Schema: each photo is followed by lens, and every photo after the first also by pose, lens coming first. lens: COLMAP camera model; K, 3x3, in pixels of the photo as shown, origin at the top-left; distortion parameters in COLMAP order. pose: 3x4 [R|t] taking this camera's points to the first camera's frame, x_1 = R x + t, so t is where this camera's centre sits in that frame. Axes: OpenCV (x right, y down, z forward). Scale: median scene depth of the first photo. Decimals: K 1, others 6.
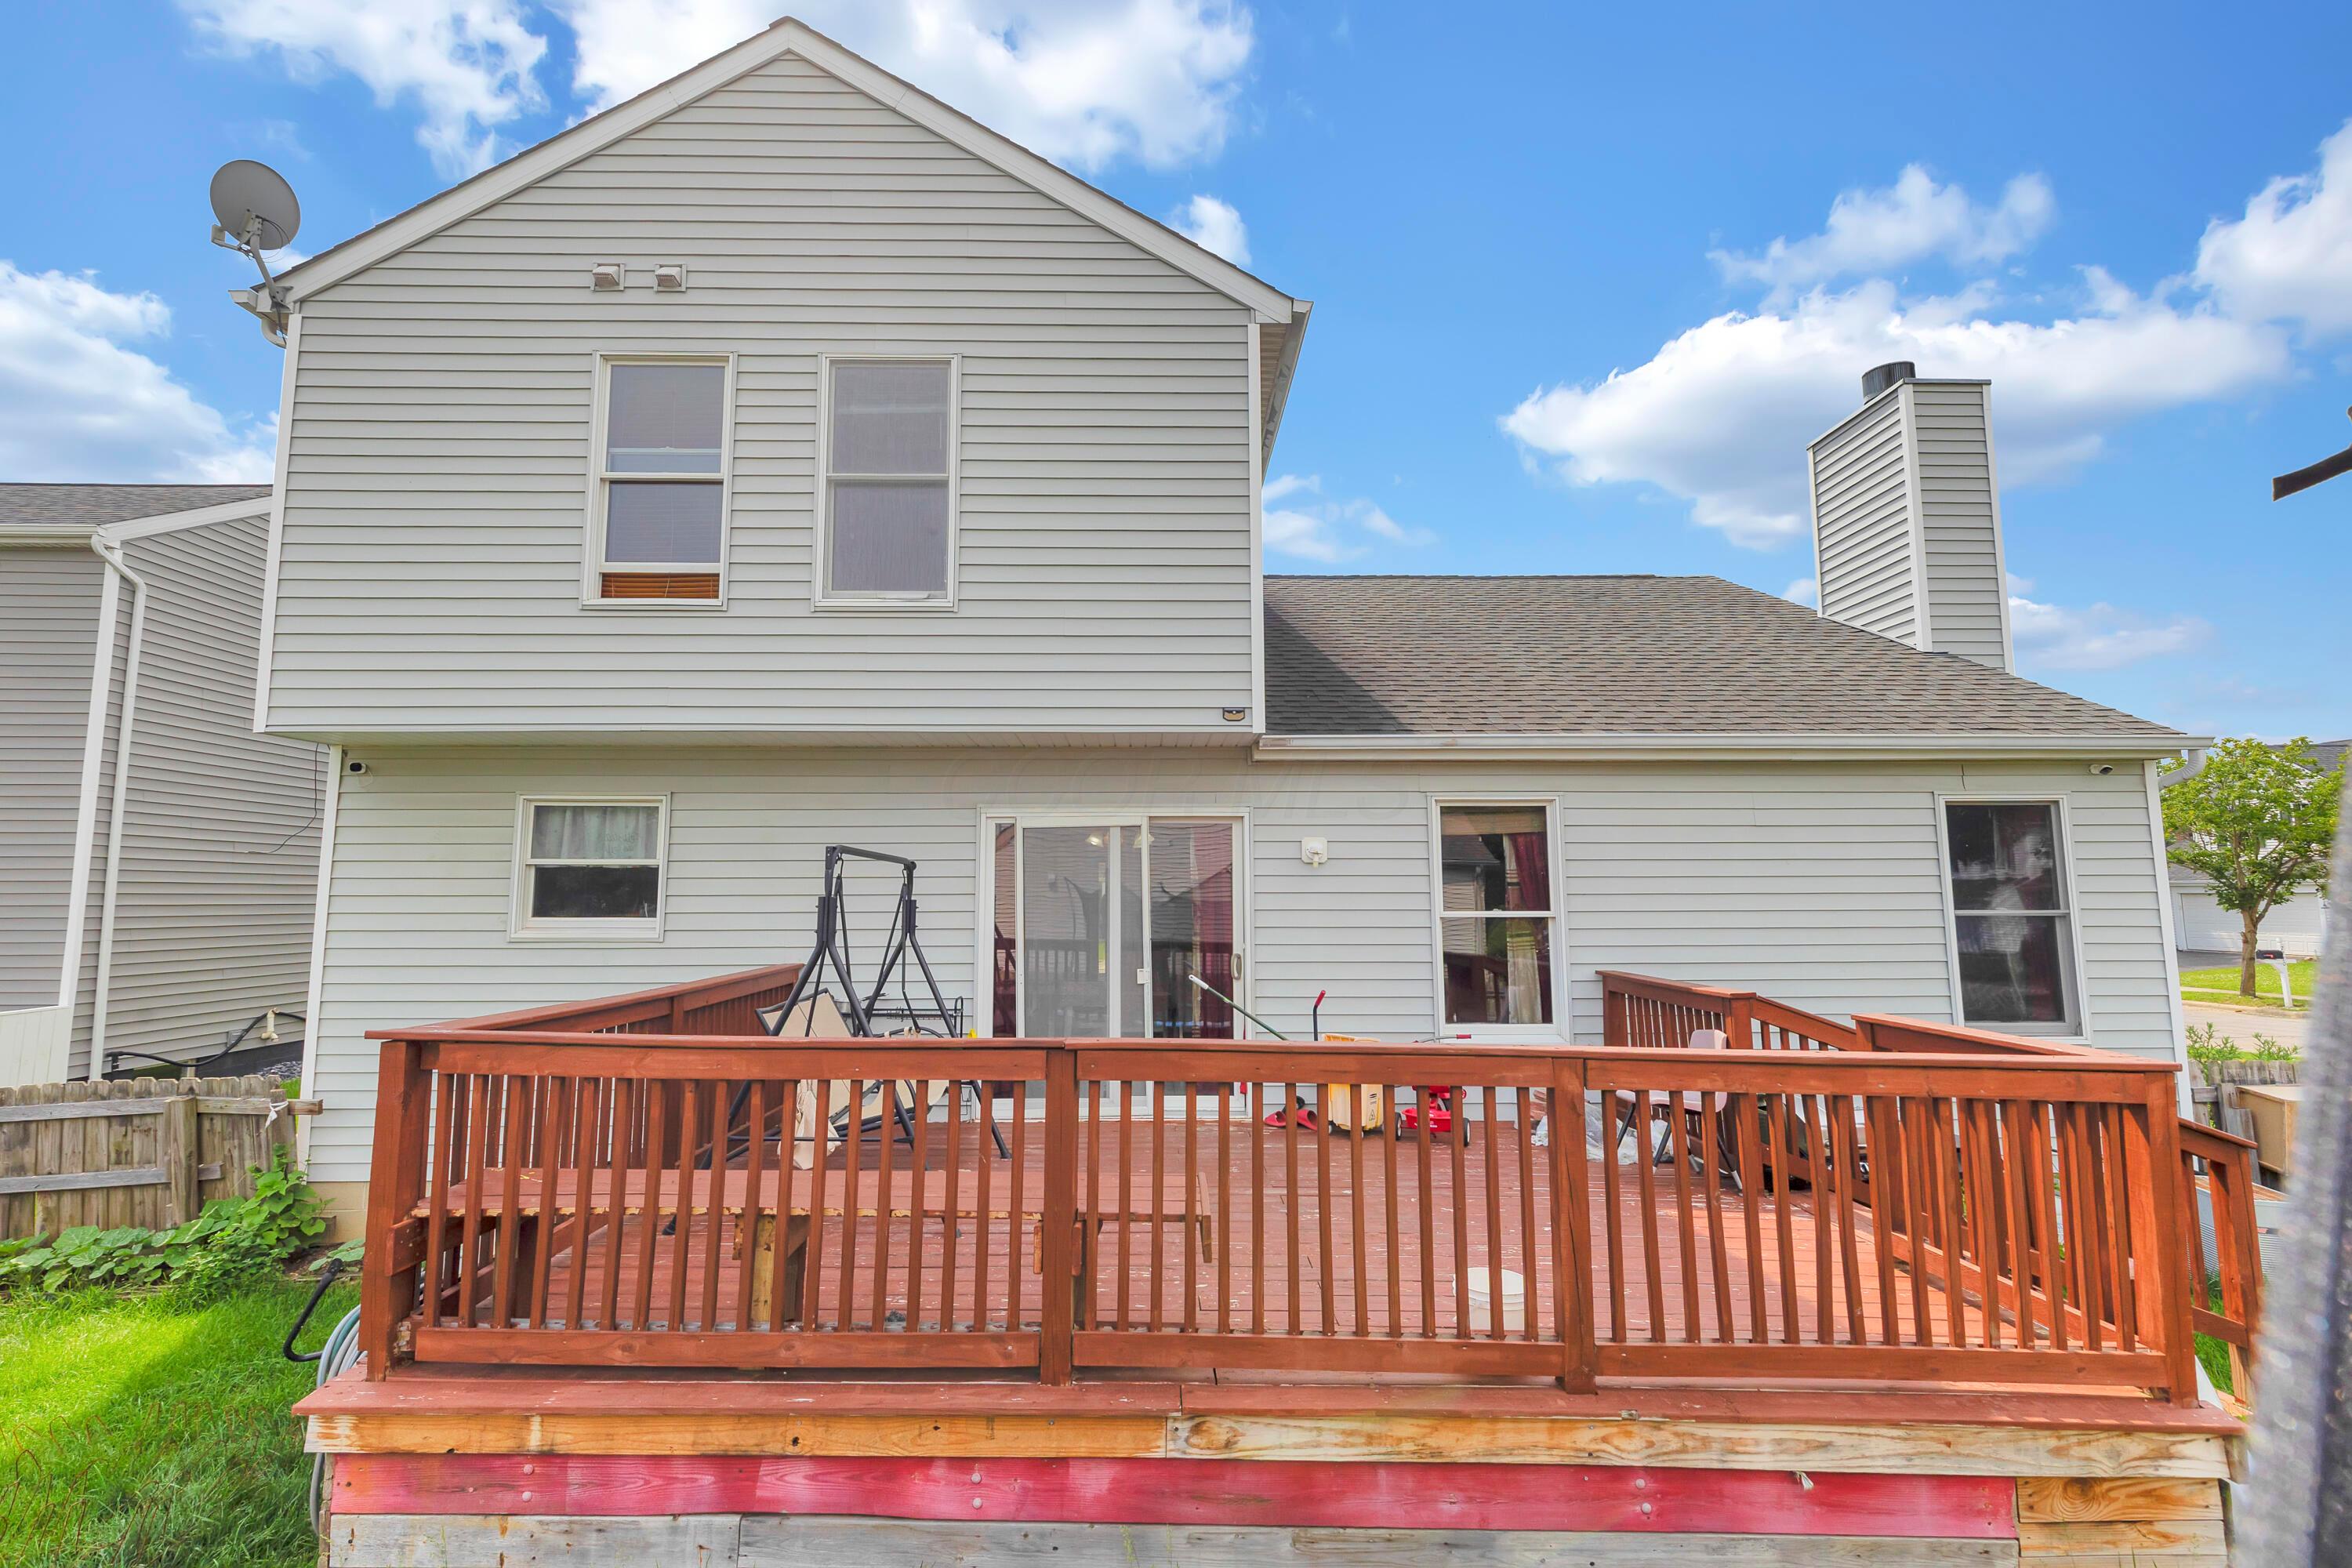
lens RADIAL K [[1061.2, 0, 1162.0], [0, 1061.2, 778.4], [0, 0, 1]] dist [0.003471, -0.000488]
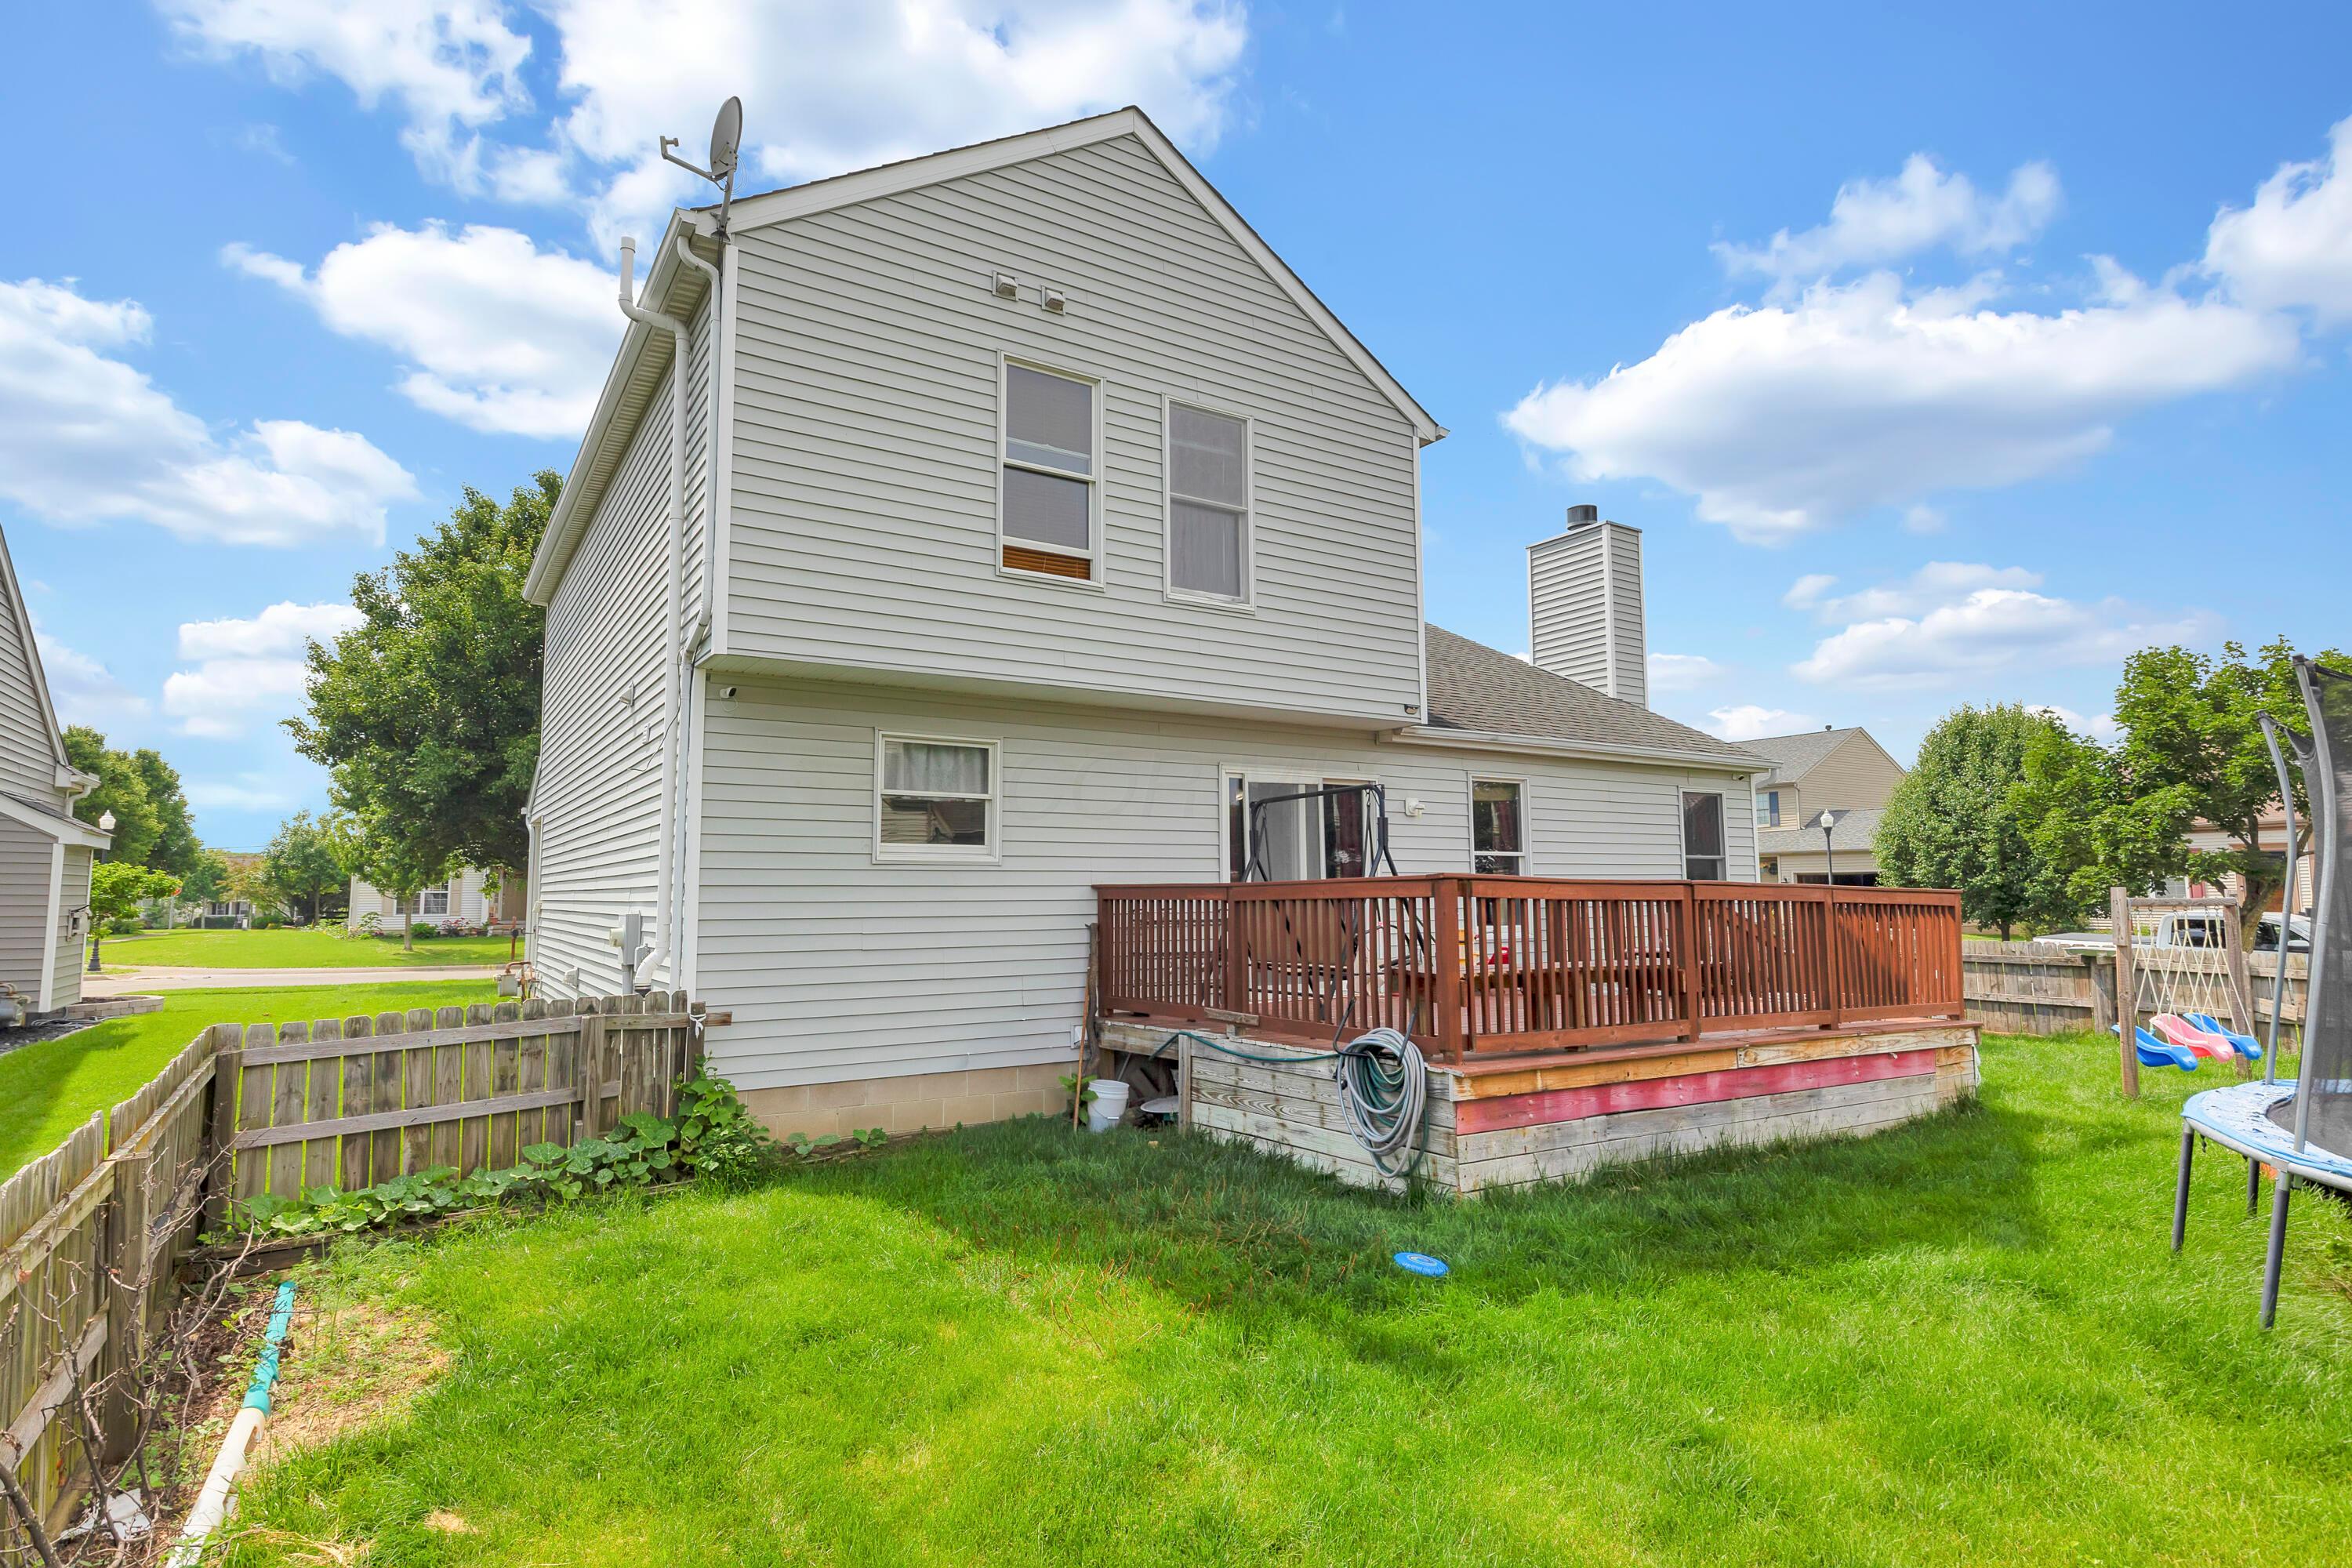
lens RADIAL K [[1179.4, 0, 1148.0], [0, 1179.4, 782.1], [0, 0, 1]] dist [-0.000660, -0.000121]
pose [[0.855453, 0.045896, 0.515842, -1.035697], [-0.053456, 0.998570, -0.000195, 0.056701], [-0.515113, -0.027408, 0.856684, -0.189380]]
